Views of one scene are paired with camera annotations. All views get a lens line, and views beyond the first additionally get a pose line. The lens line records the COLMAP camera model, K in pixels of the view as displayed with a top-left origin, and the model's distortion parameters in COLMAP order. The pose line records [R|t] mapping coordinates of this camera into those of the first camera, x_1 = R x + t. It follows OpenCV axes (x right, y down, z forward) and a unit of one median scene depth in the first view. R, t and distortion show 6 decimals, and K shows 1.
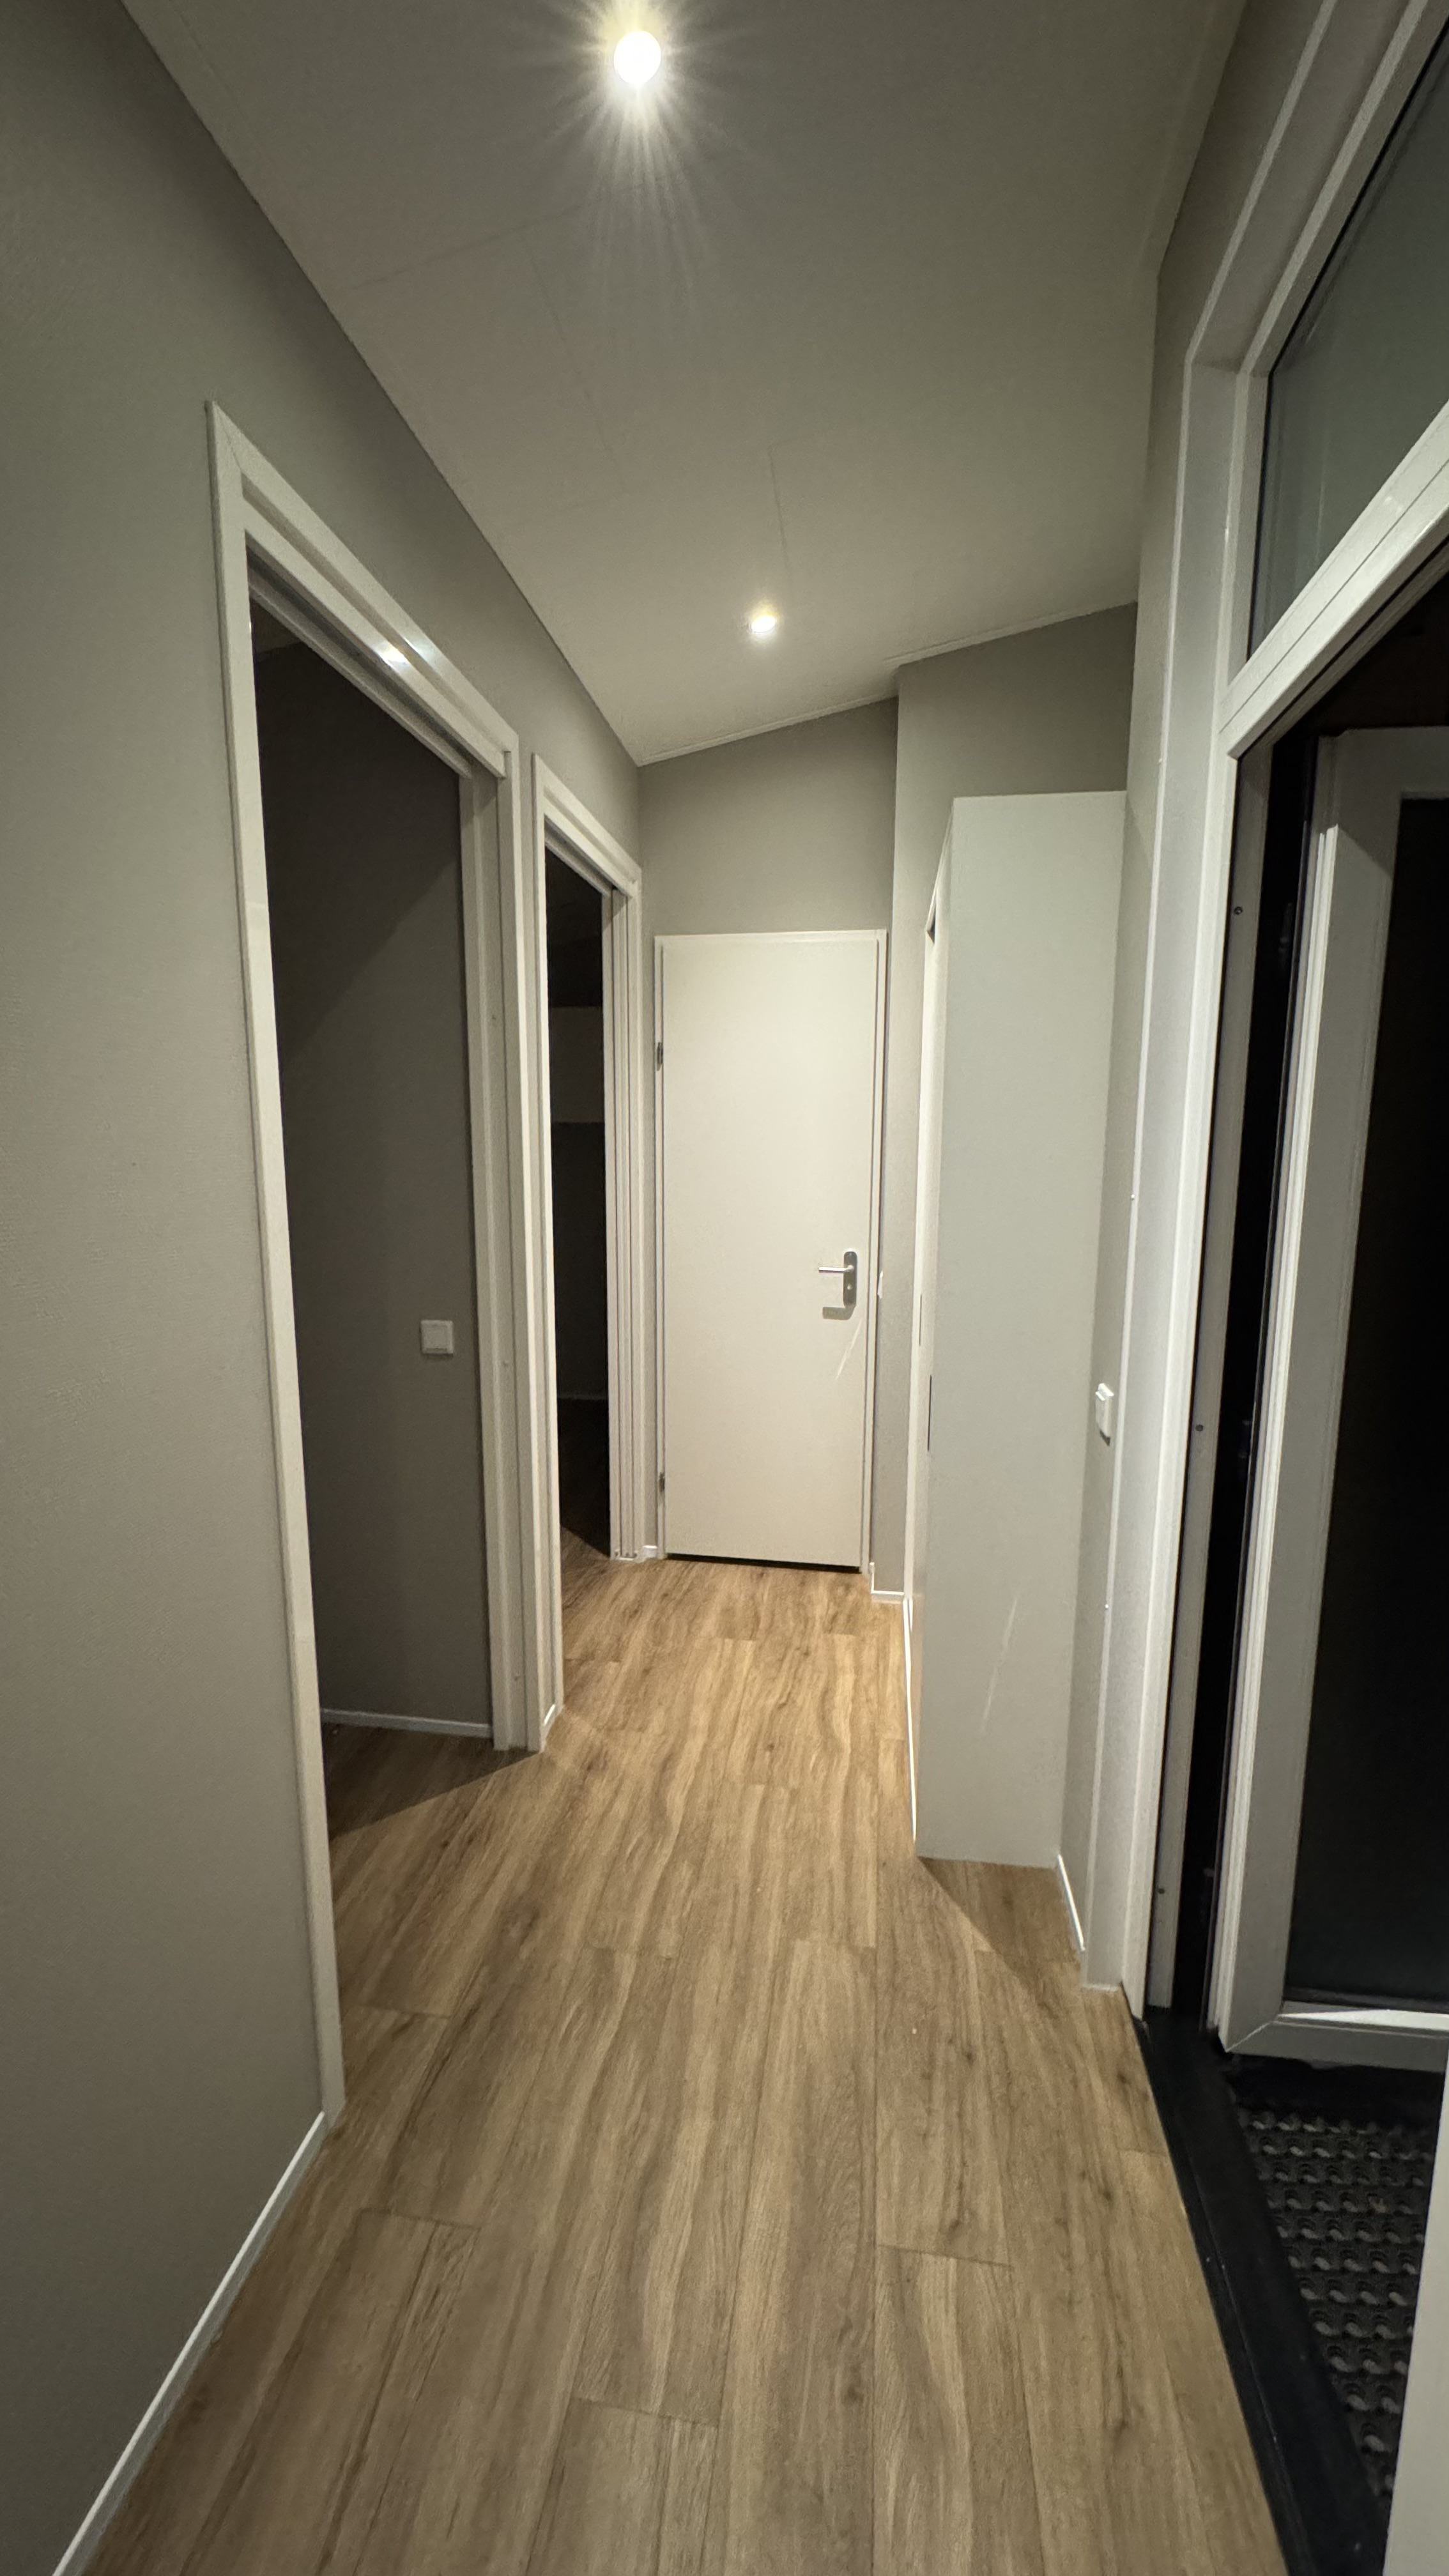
lens RADIAL K [[1021.7, 0, 733.3], [0, 1021.7, 1282.7], [0, 0, 1]] dist [-0.011719, -0.000027]
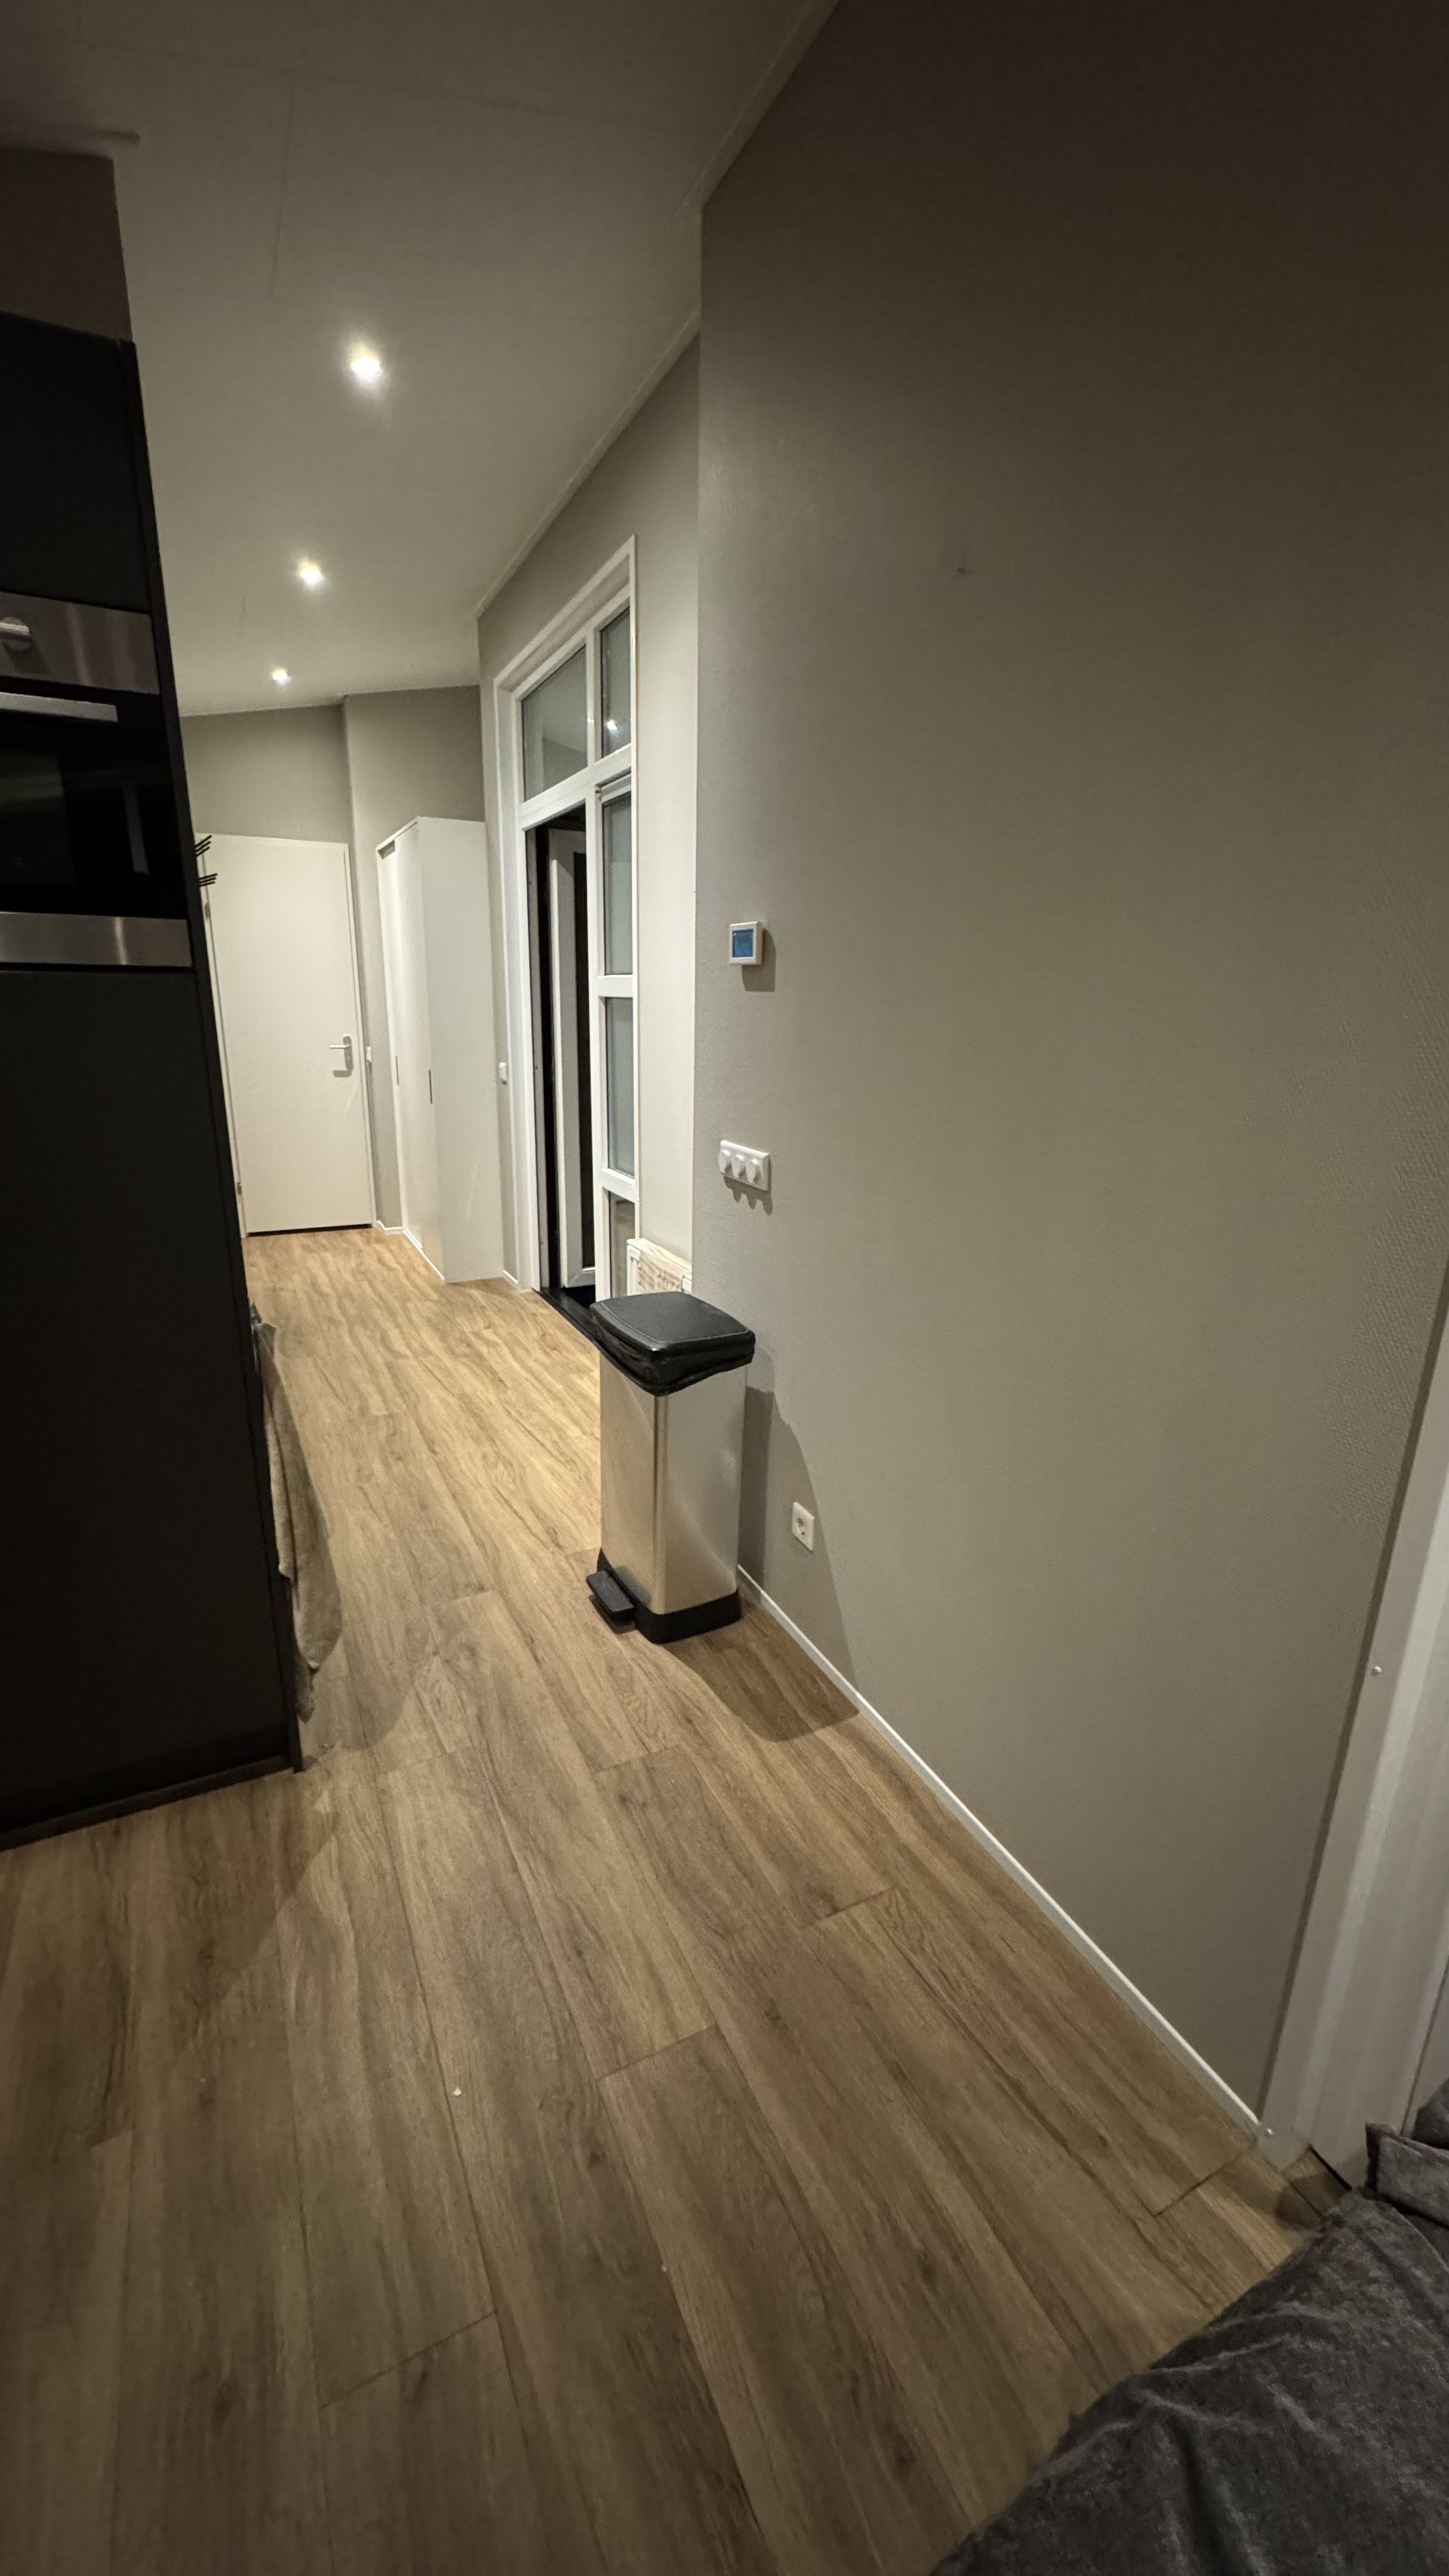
lens RADIAL K [[1026.1, 0, 724.5], [0, 1026.1, 1288.0], [0, 0, 1]] dist [-0.002396, -0.000153]
pose [[0.823684, -0.148874, 0.547157, -0.520268], [0.071478, 0.984483, 0.160261, 0.218724], [-0.562526, -0.092895, 0.821544, -1.155310]]
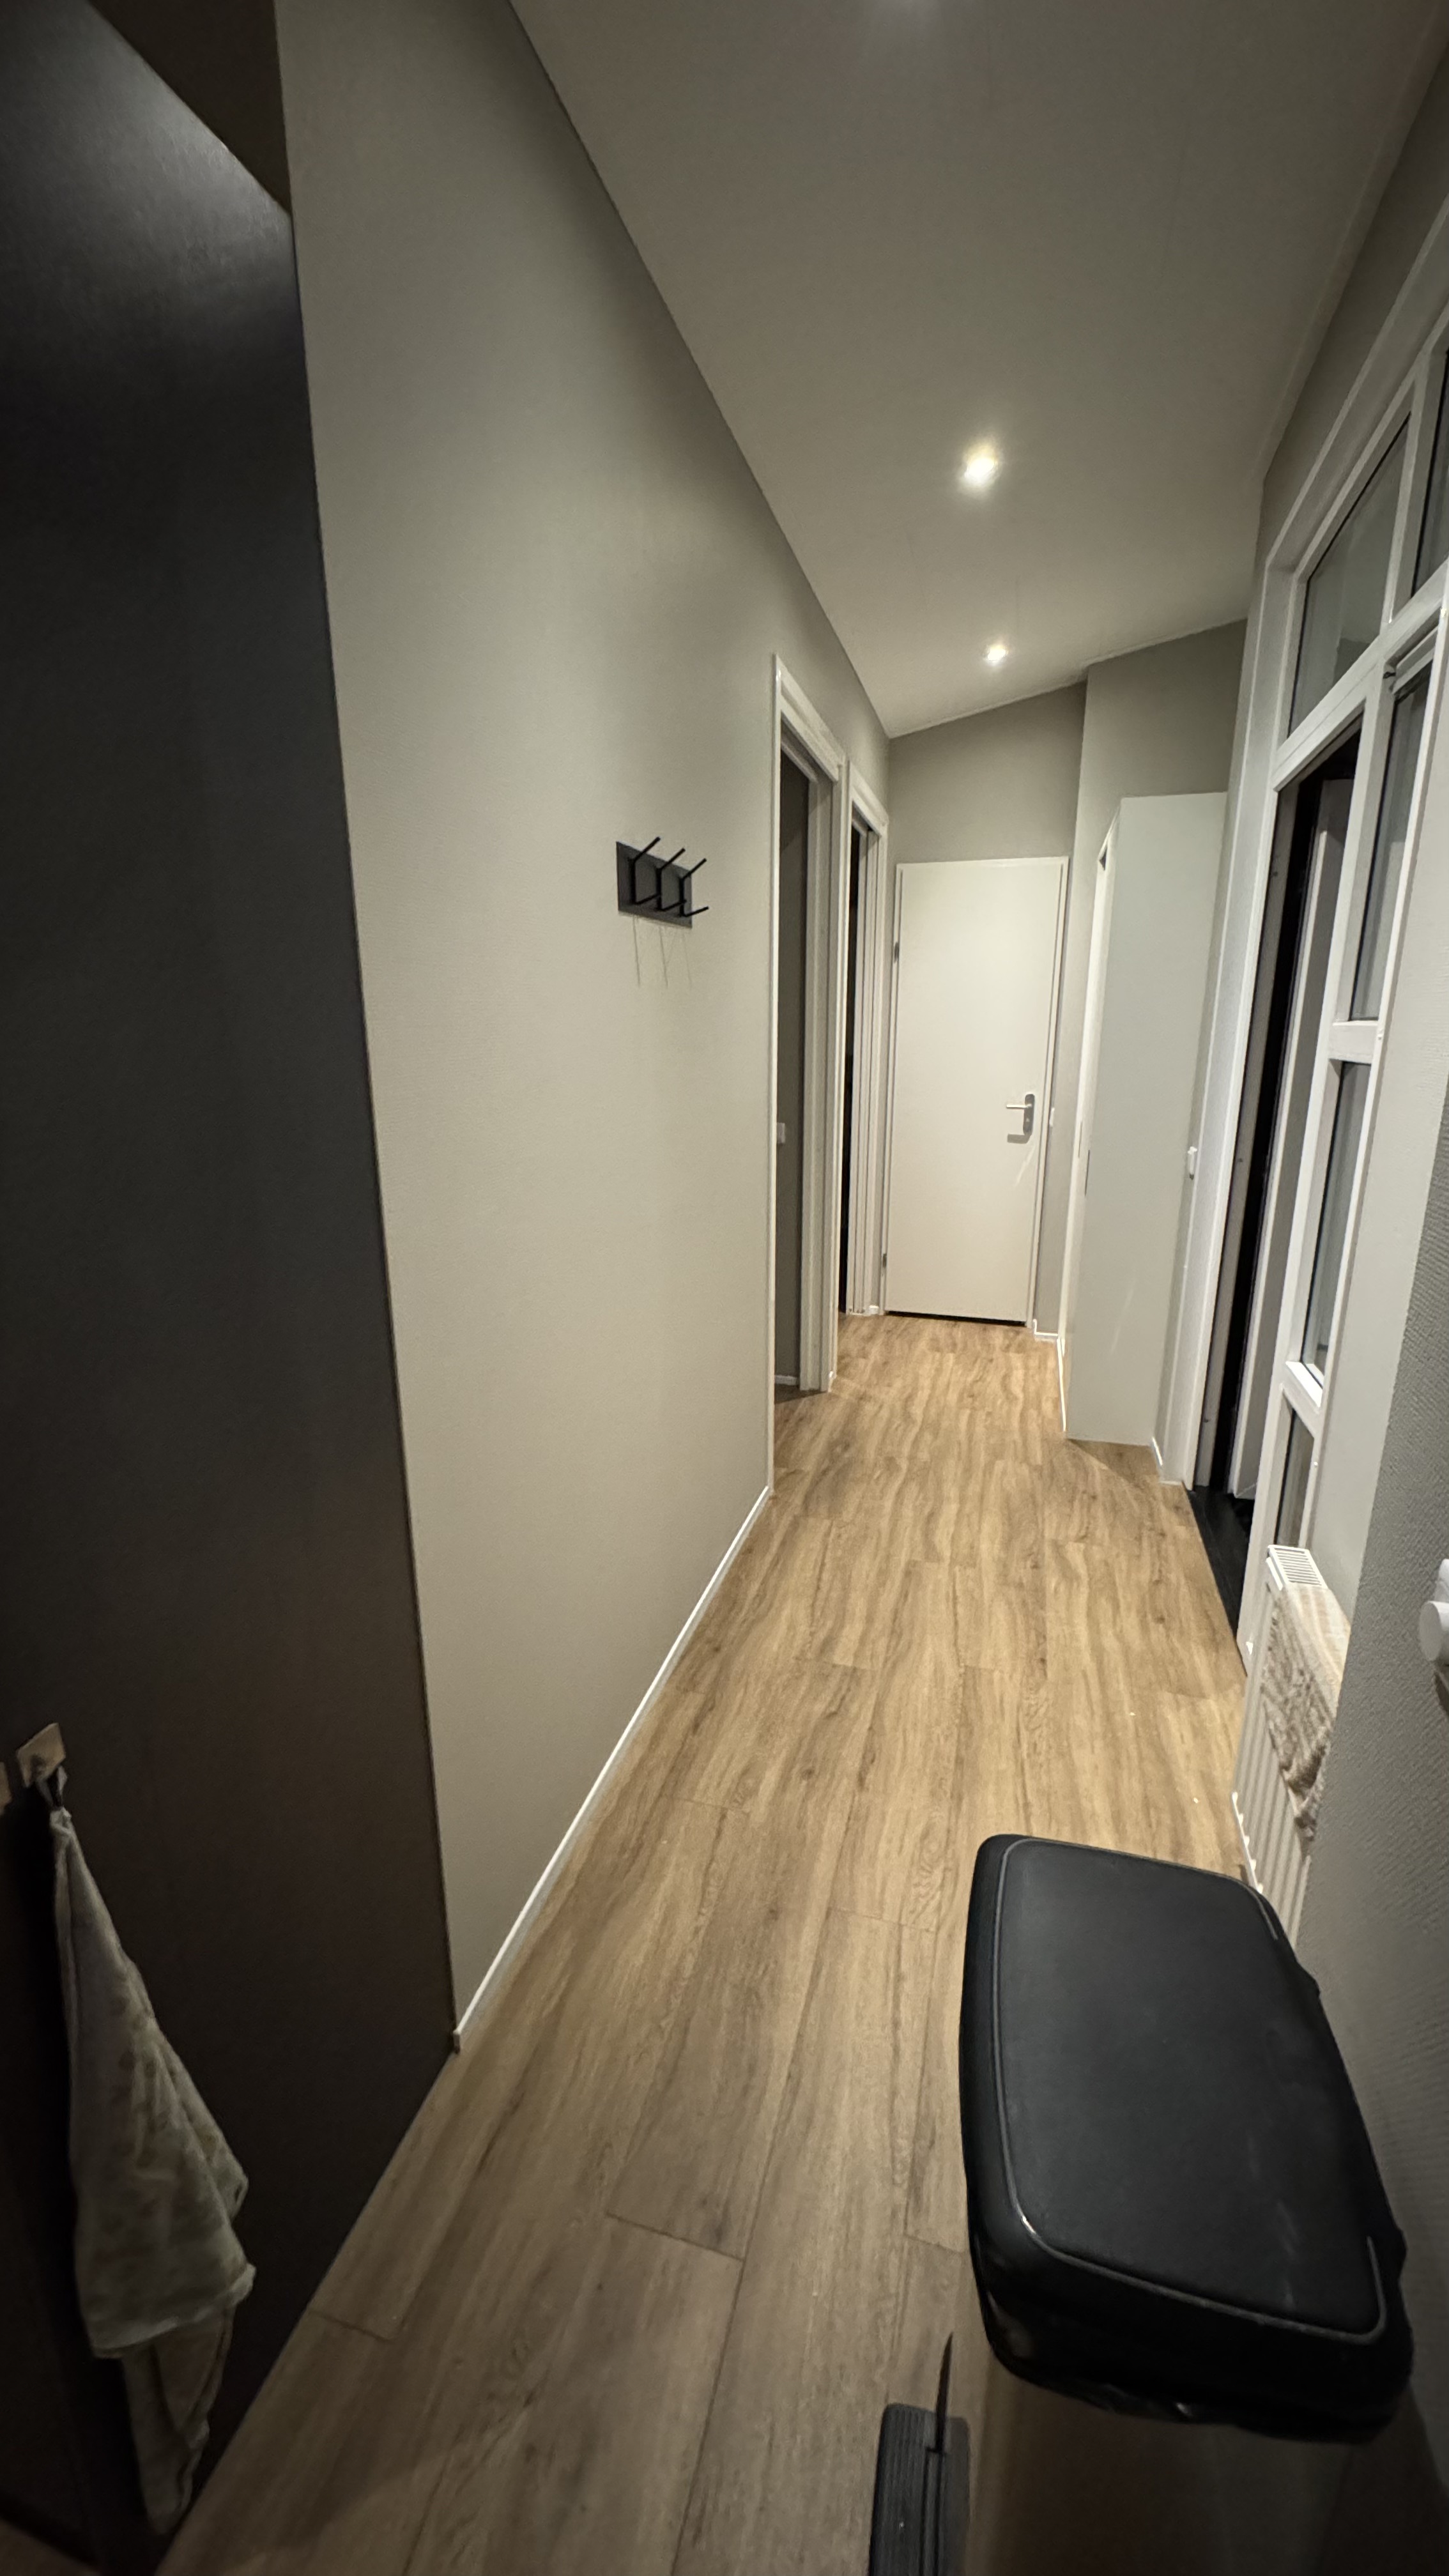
lens RADIAL K [[1026.1, 0, 724.5], [0, 1026.1, 1288.0], [0, 0, 1]] dist [-0.002396, -0.000153]
pose [[0.990067, 0.028711, -0.137634, -0.138923], [-0.013878, 0.994103, 0.107544, 0.124287], [0.139911, -0.104566, 0.984627, -0.662302]]
